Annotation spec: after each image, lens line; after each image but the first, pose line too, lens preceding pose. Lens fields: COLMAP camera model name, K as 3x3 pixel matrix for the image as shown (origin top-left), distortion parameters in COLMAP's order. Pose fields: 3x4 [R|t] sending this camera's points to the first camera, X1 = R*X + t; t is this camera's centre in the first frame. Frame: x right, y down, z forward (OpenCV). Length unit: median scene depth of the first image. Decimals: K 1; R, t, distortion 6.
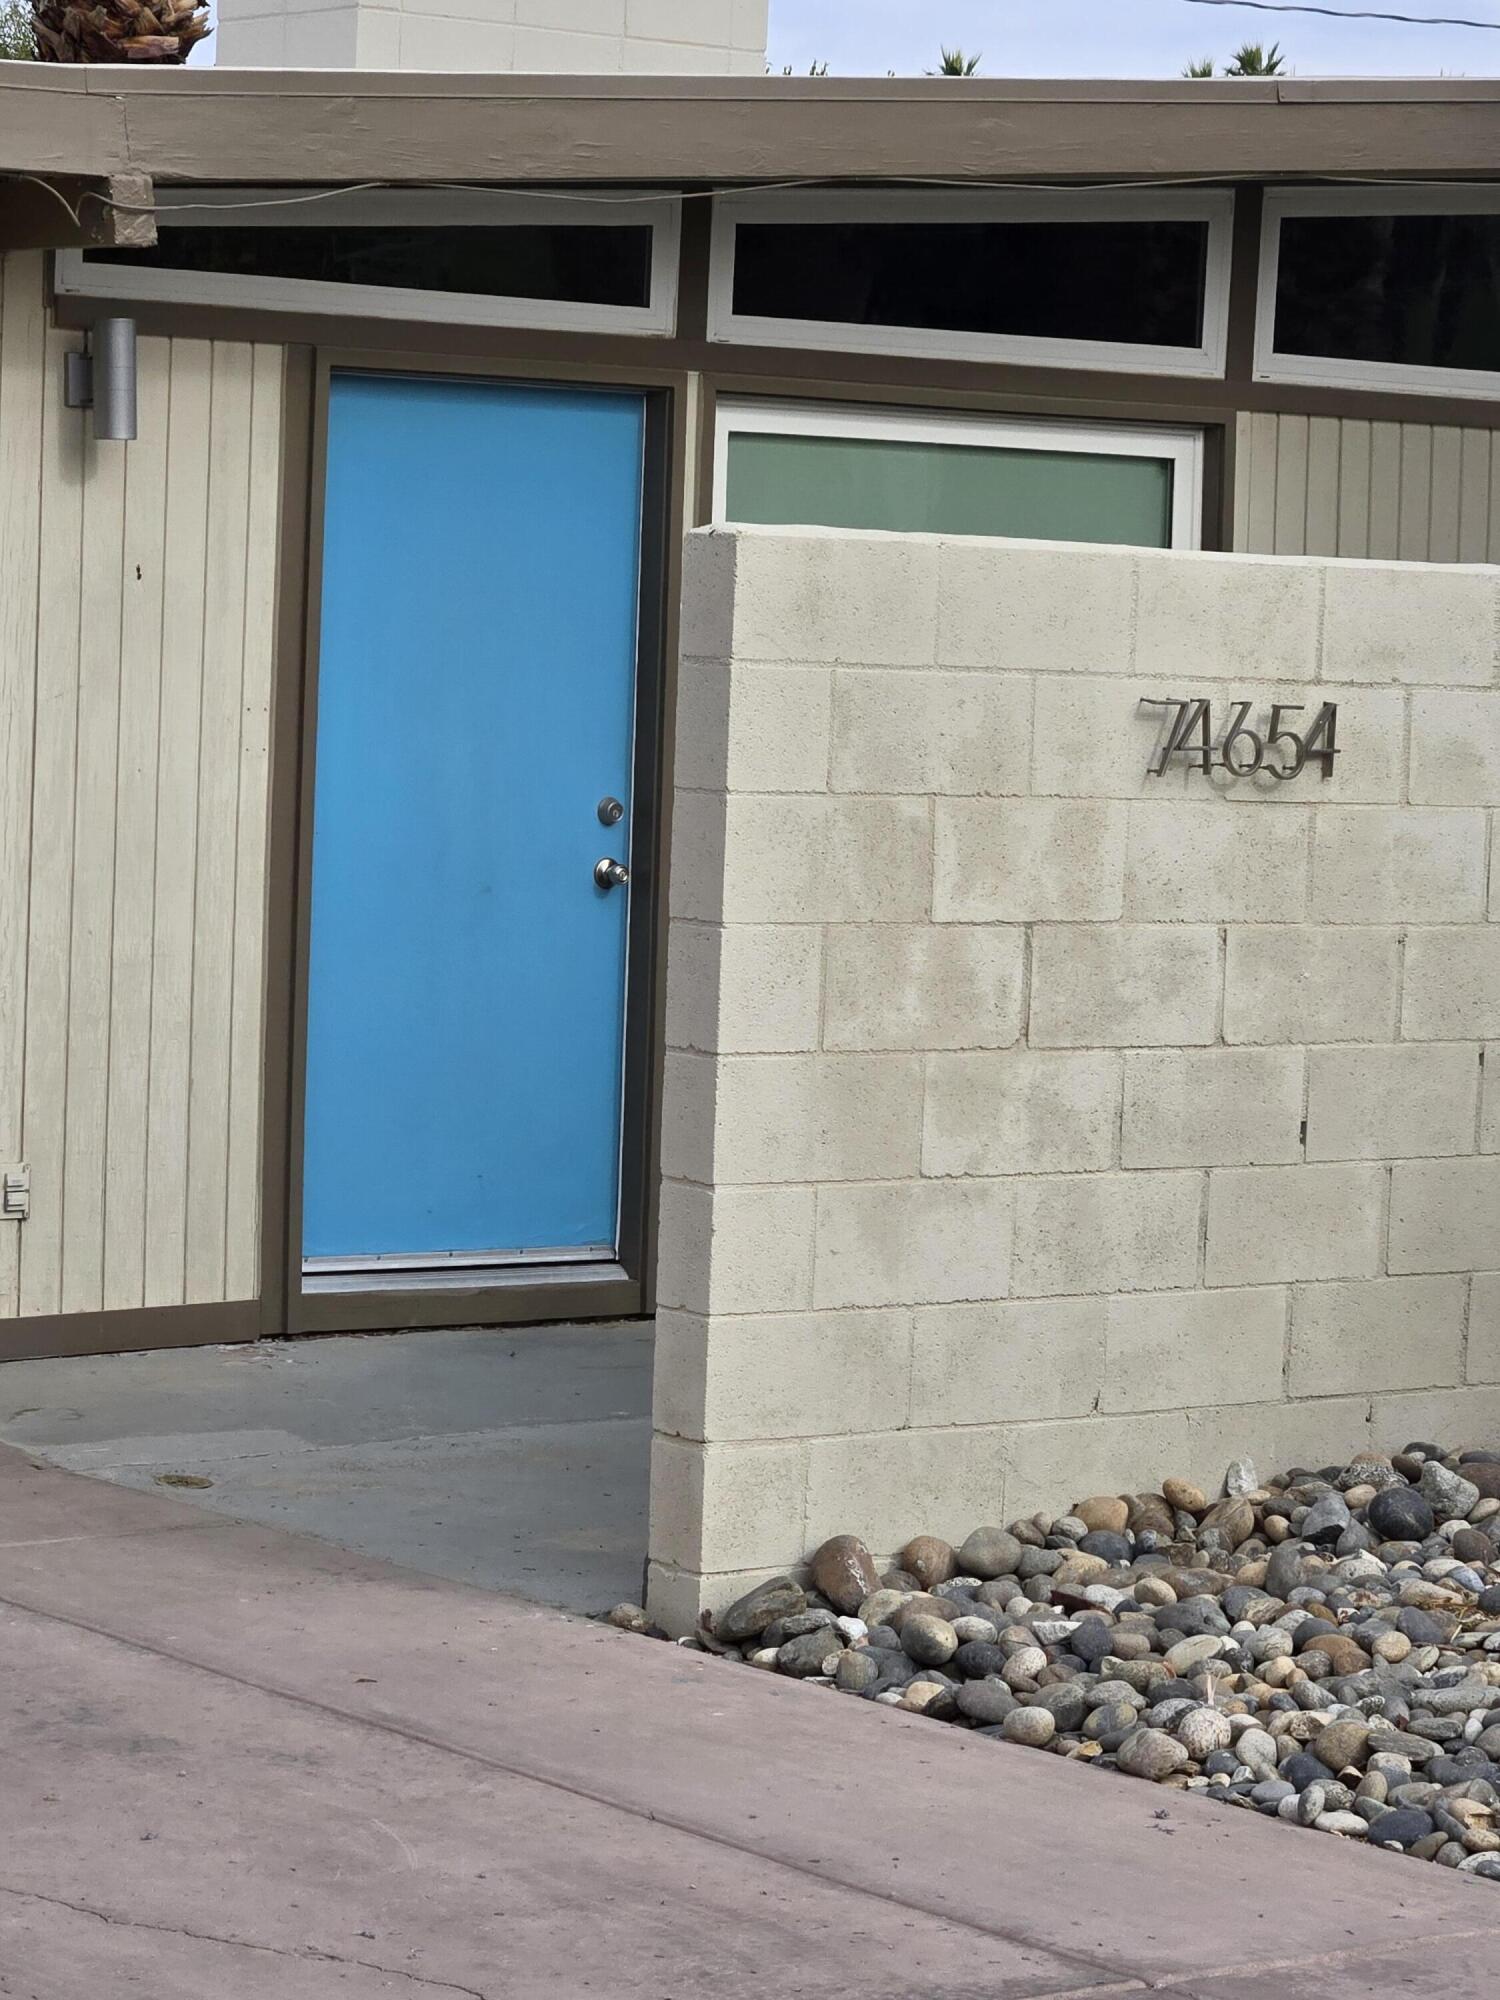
lens RADIAL K [[5713.6, 0, 748.5], [0, 5713.6, 1004.8], [0, 0, 1]] dist [-0.049049, 0.000000]
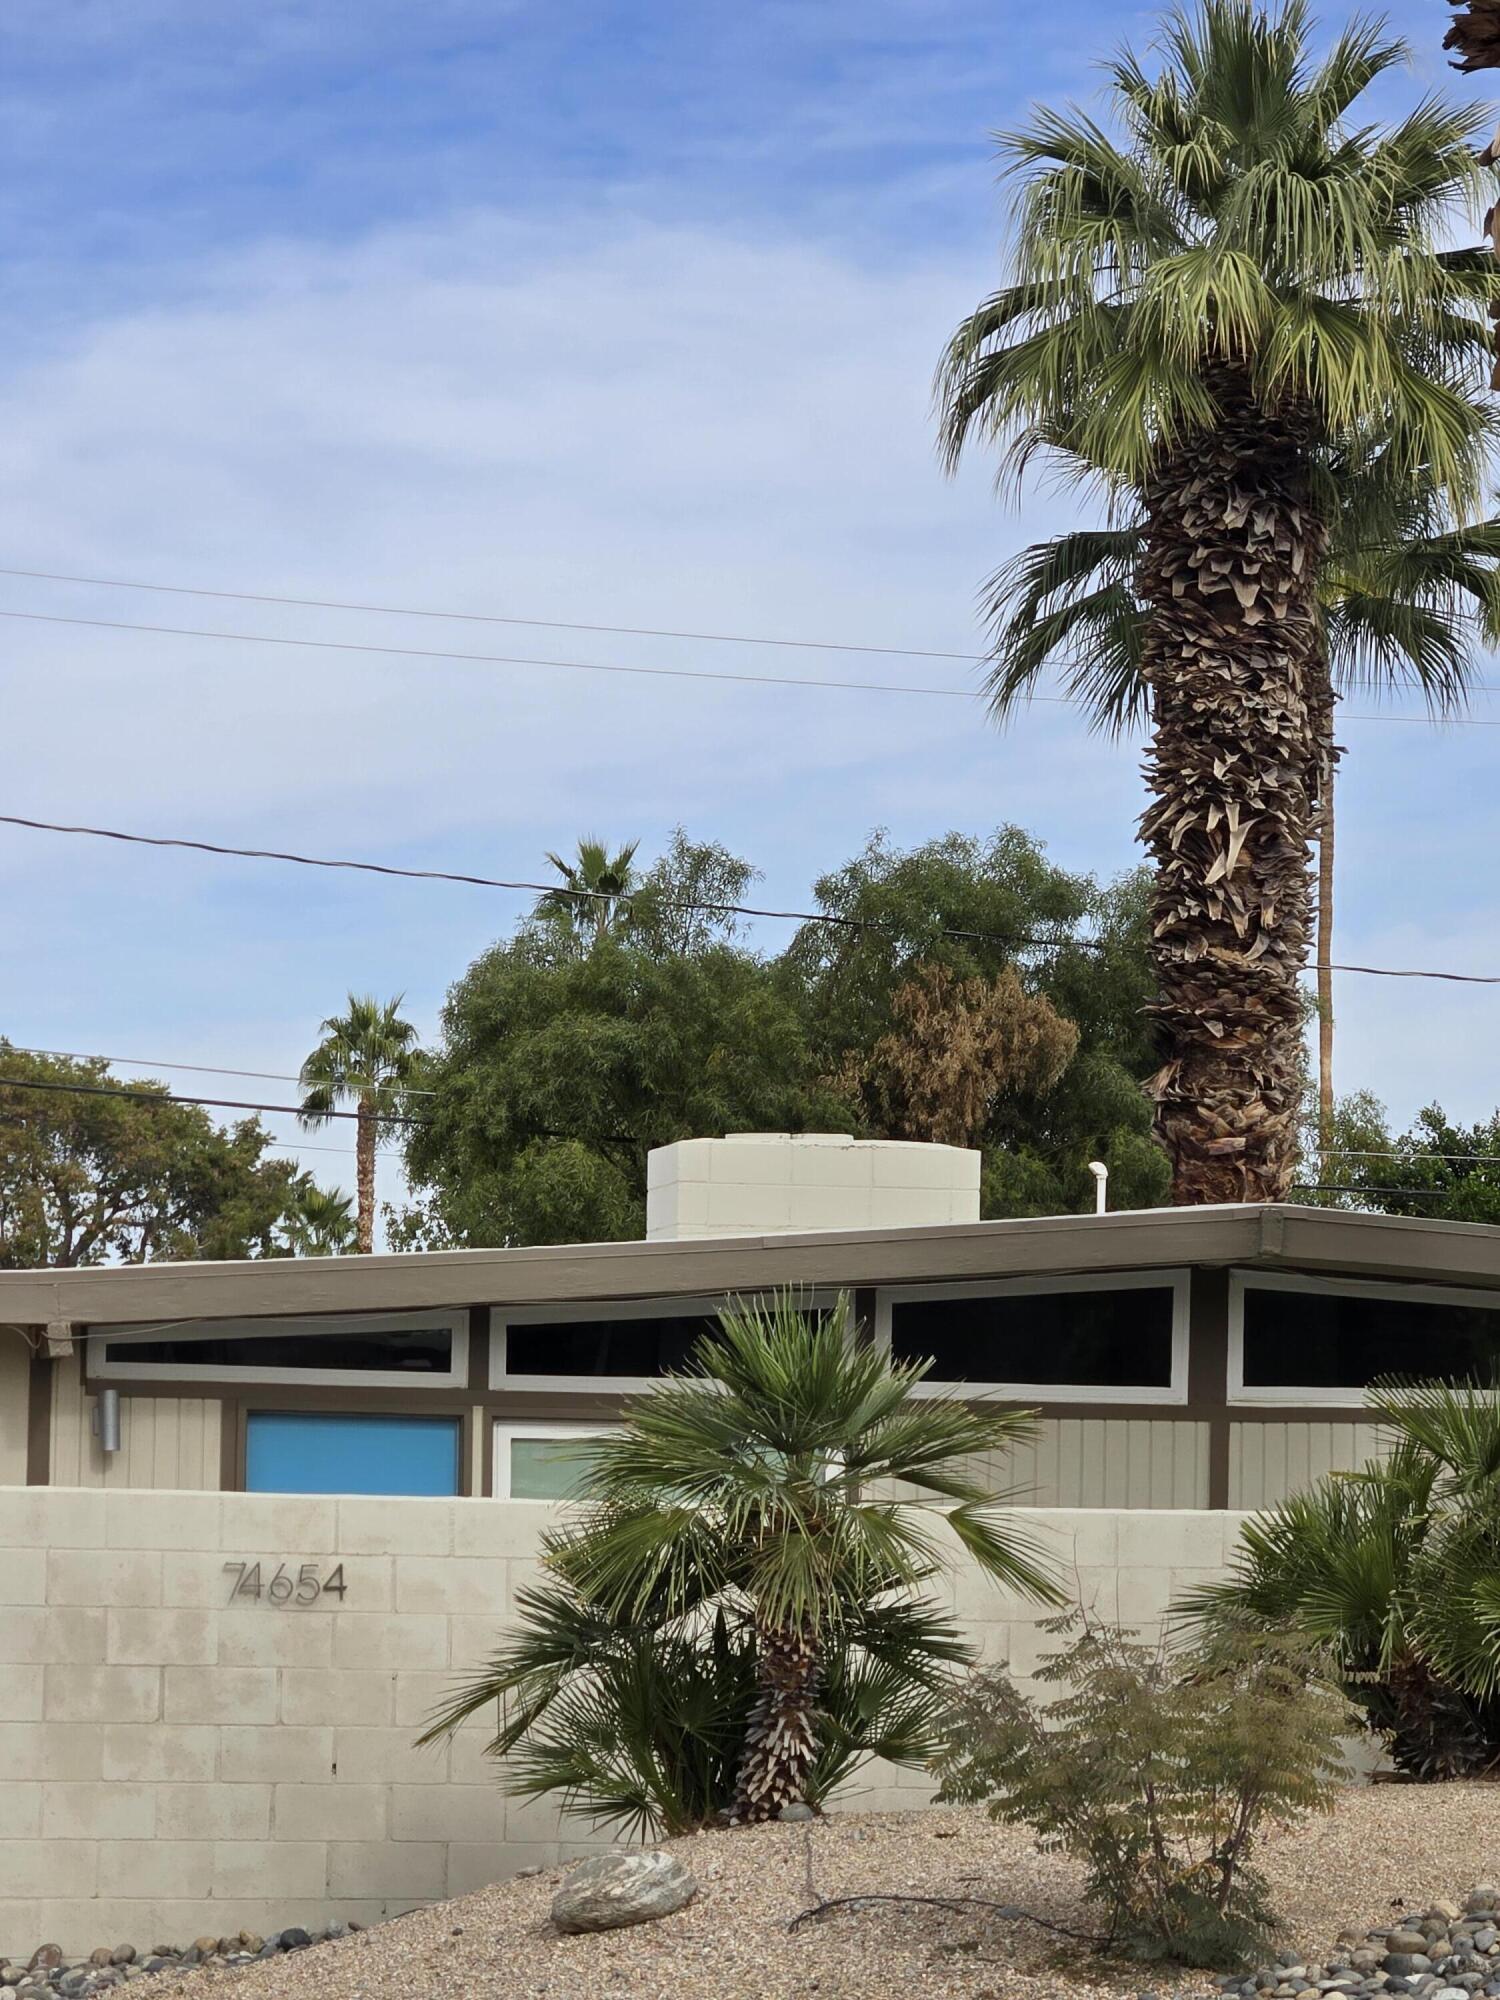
lens RADIAL K [[5713.6, 0, 751.7], [0, 5713.6, 998.3], [0, 0, 1]] dist [-0.049049, 0.000000]
pose [[0.913459, -0.058613, -0.402689, 1.124530], [-0.012477, 0.985073, -0.171684, 0.103963], [0.406741, 0.161851, 0.899092, -0.892193]]
